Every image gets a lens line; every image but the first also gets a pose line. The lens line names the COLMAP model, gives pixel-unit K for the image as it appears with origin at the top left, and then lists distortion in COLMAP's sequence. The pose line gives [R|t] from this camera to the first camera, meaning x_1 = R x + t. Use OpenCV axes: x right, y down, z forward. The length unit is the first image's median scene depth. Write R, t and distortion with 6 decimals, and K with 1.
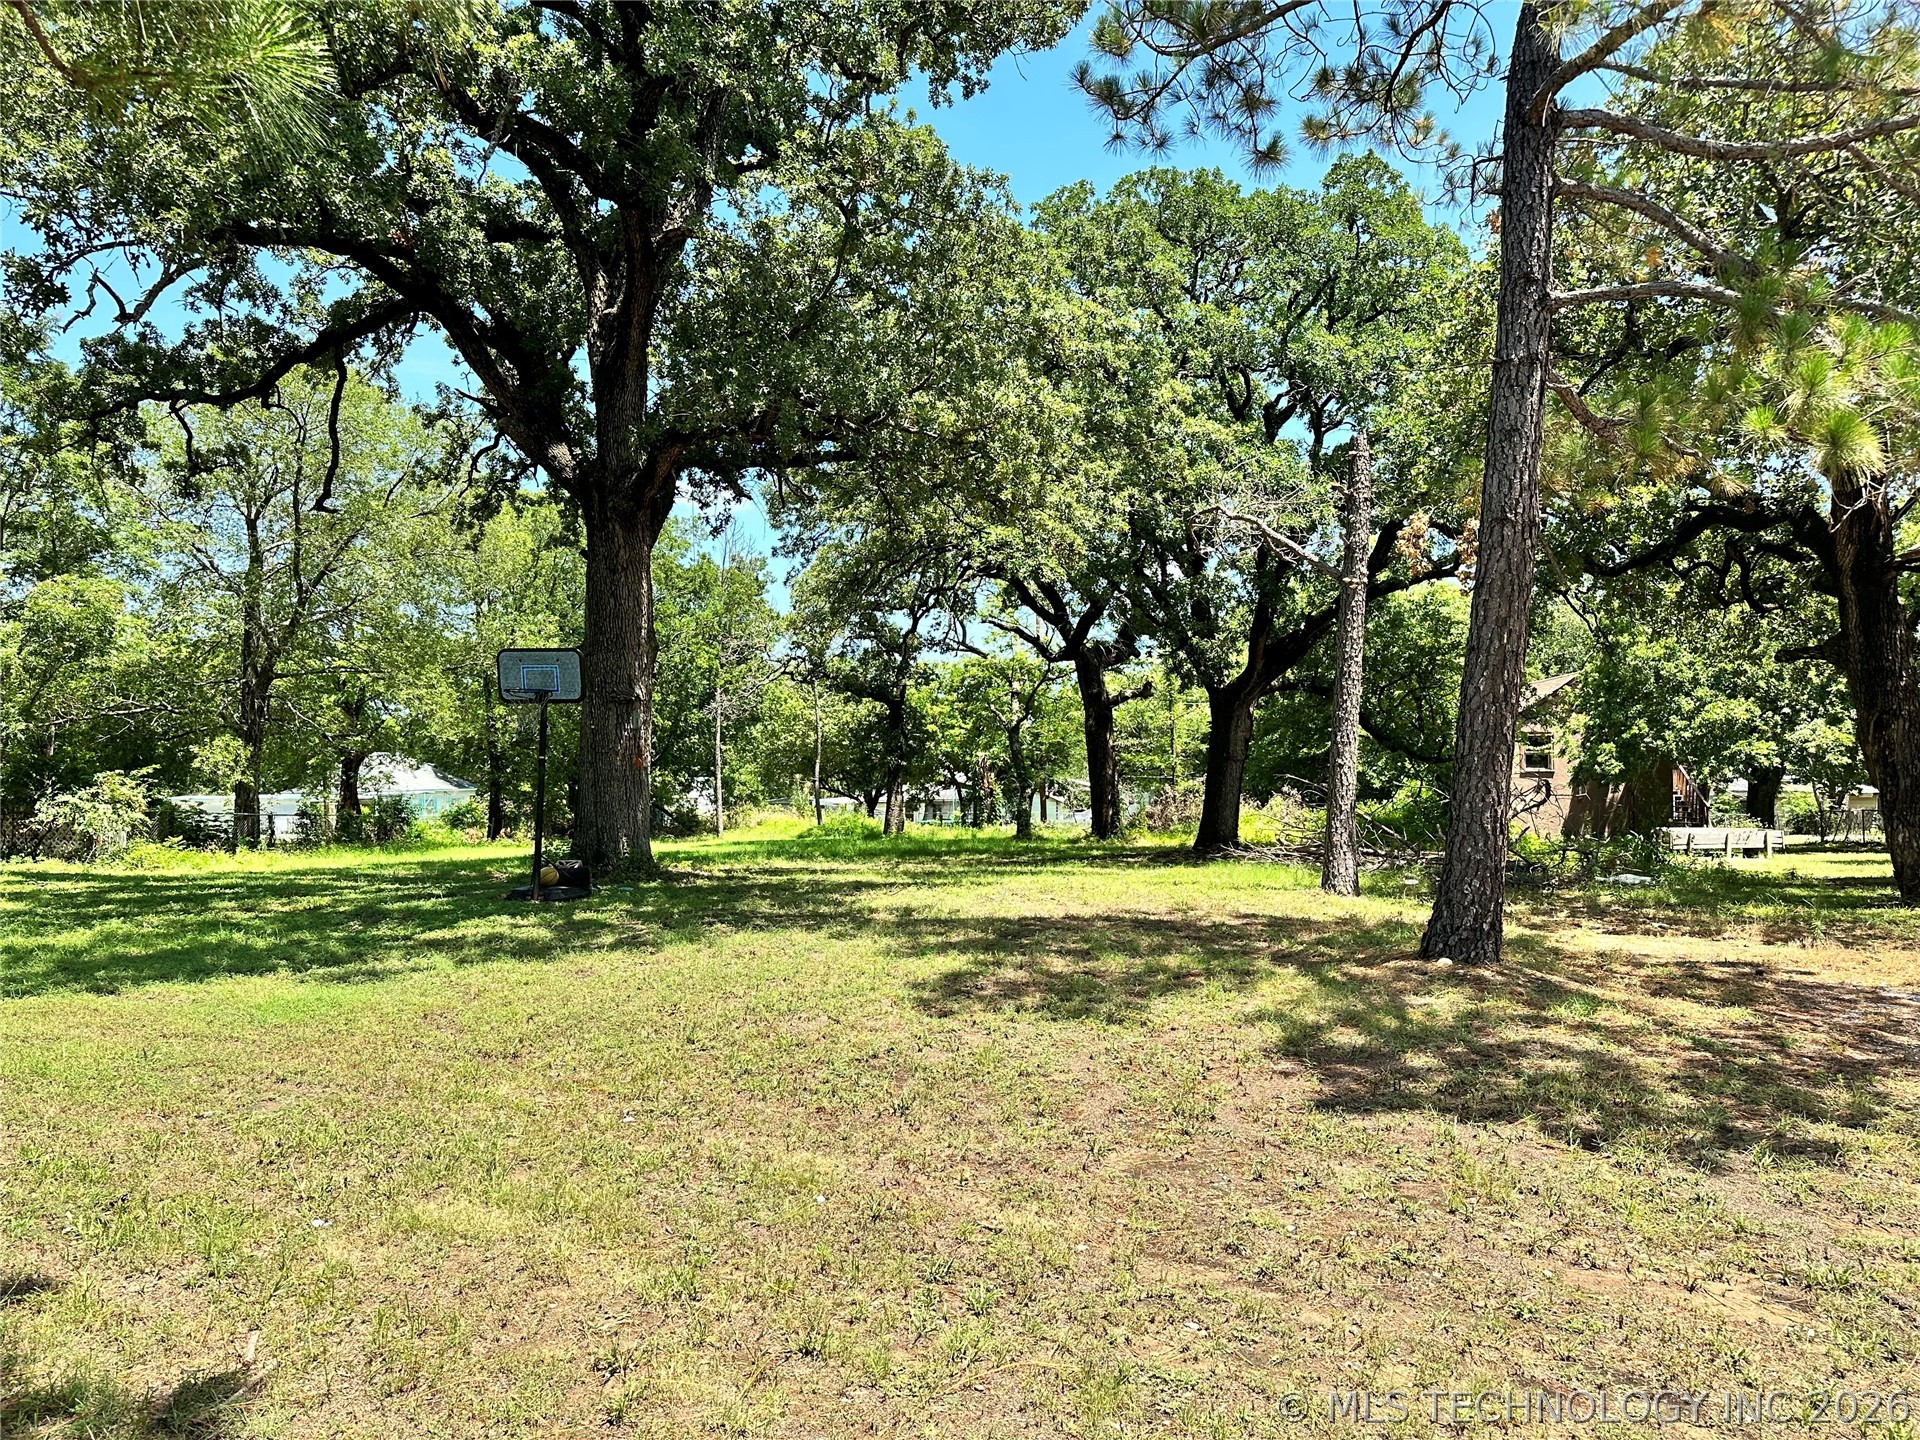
lens RADIAL K [[1342.6, 0, 960.0], [0, 1342.6, 720.0], [0, 0, 1]] dist [0.045577, -0.122422]
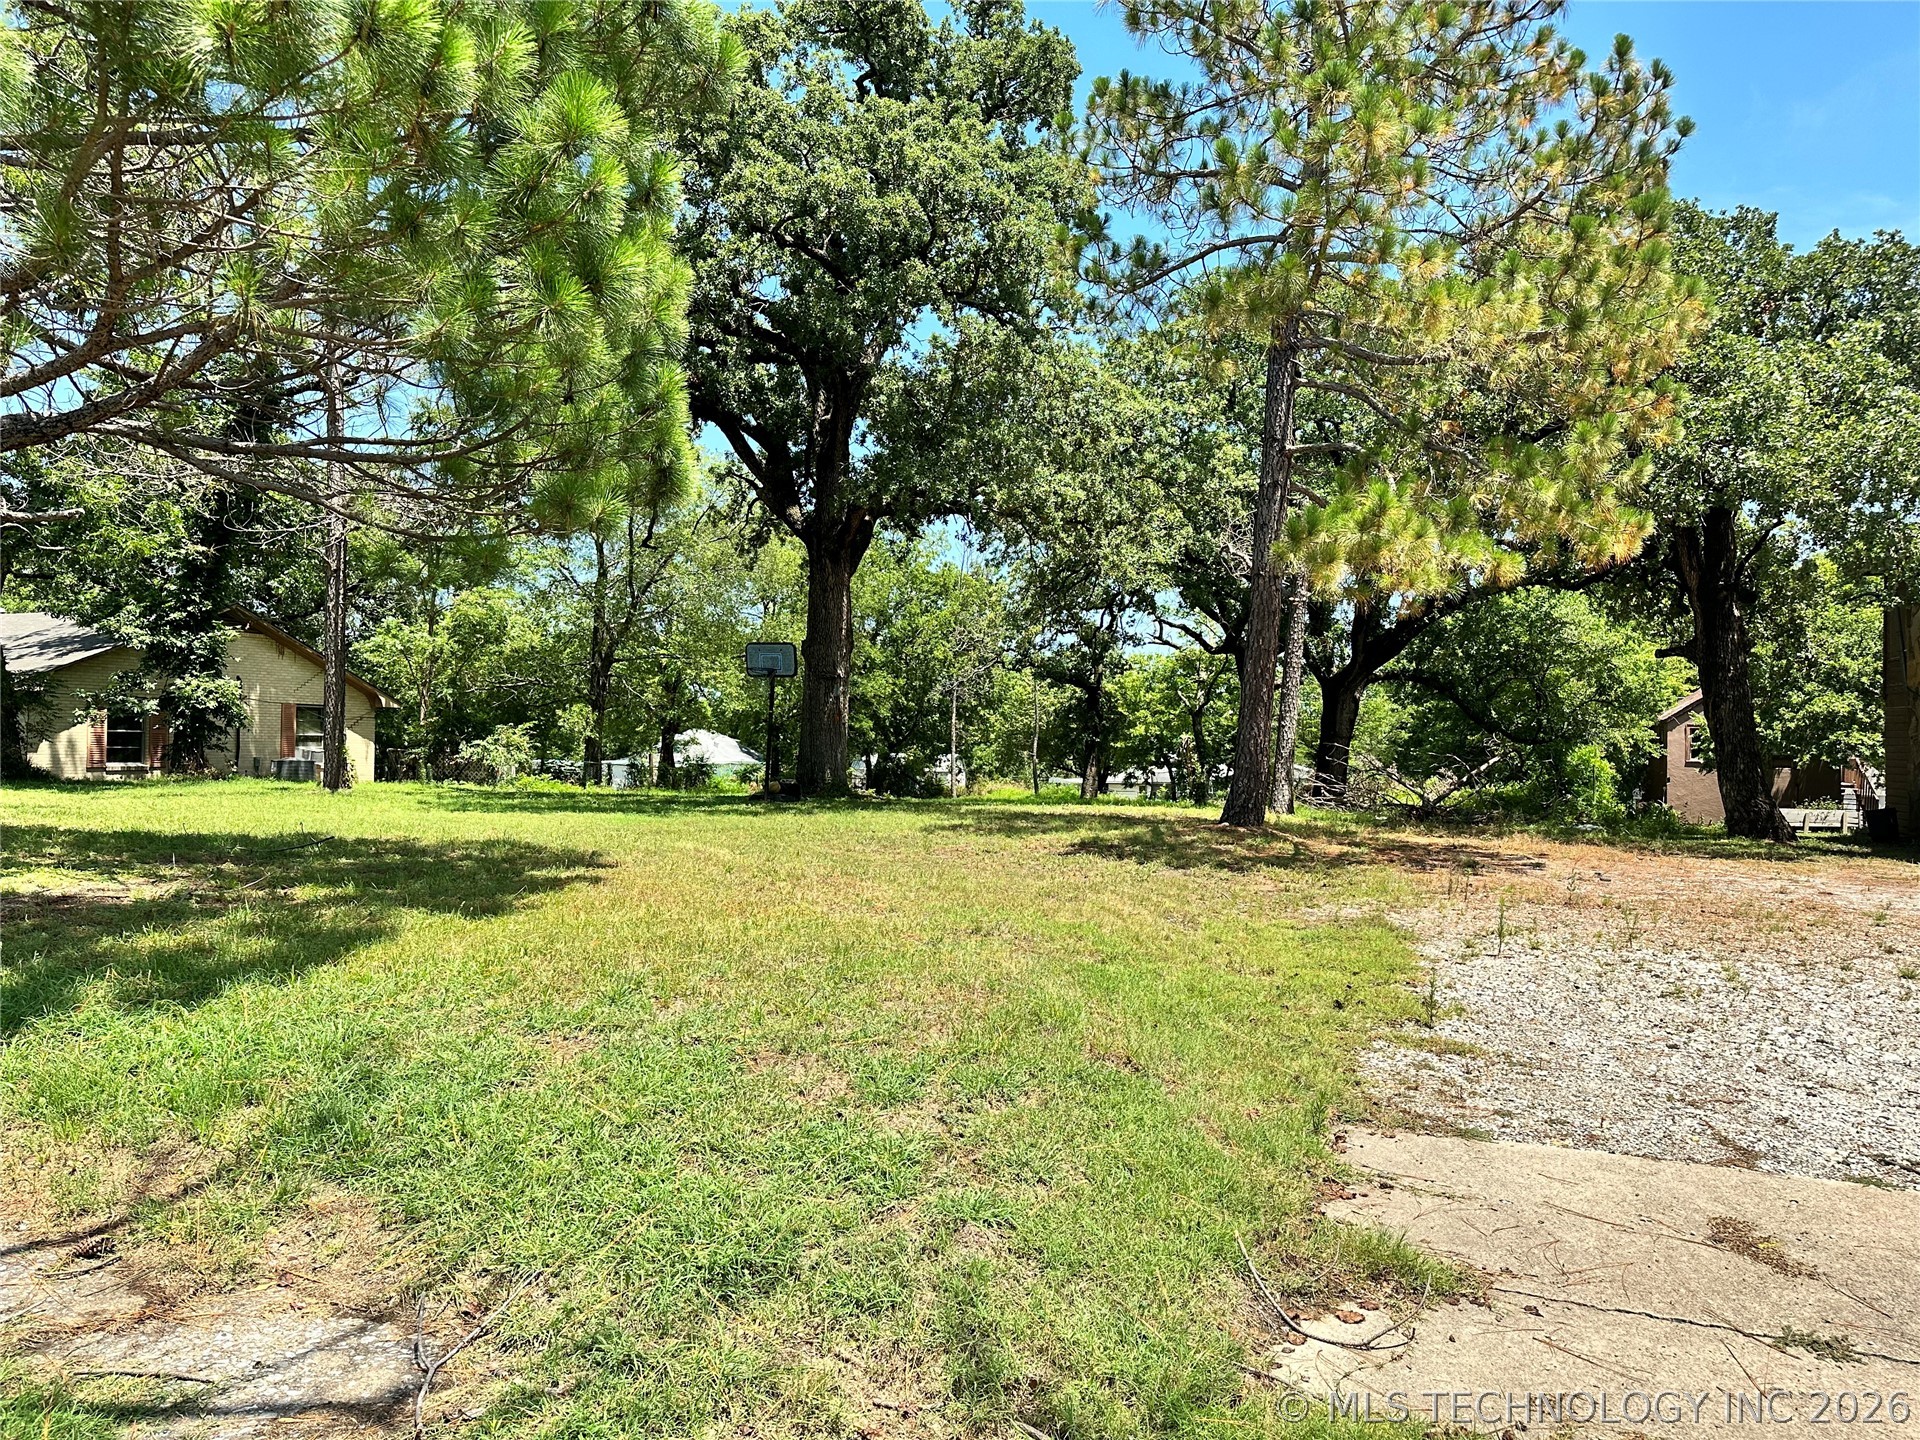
lens RADIAL K [[1342.6, 0, 960.0], [0, 1342.6, 720.0], [0, 0, 1]] dist [0.045577, -0.122422]
pose [[0.976580, 0.018539, -0.214353, 0.107157], [-0.017399, 0.999823, 0.007208, 0.010394], [0.214448, -0.003310, 0.976730, -0.217701]]
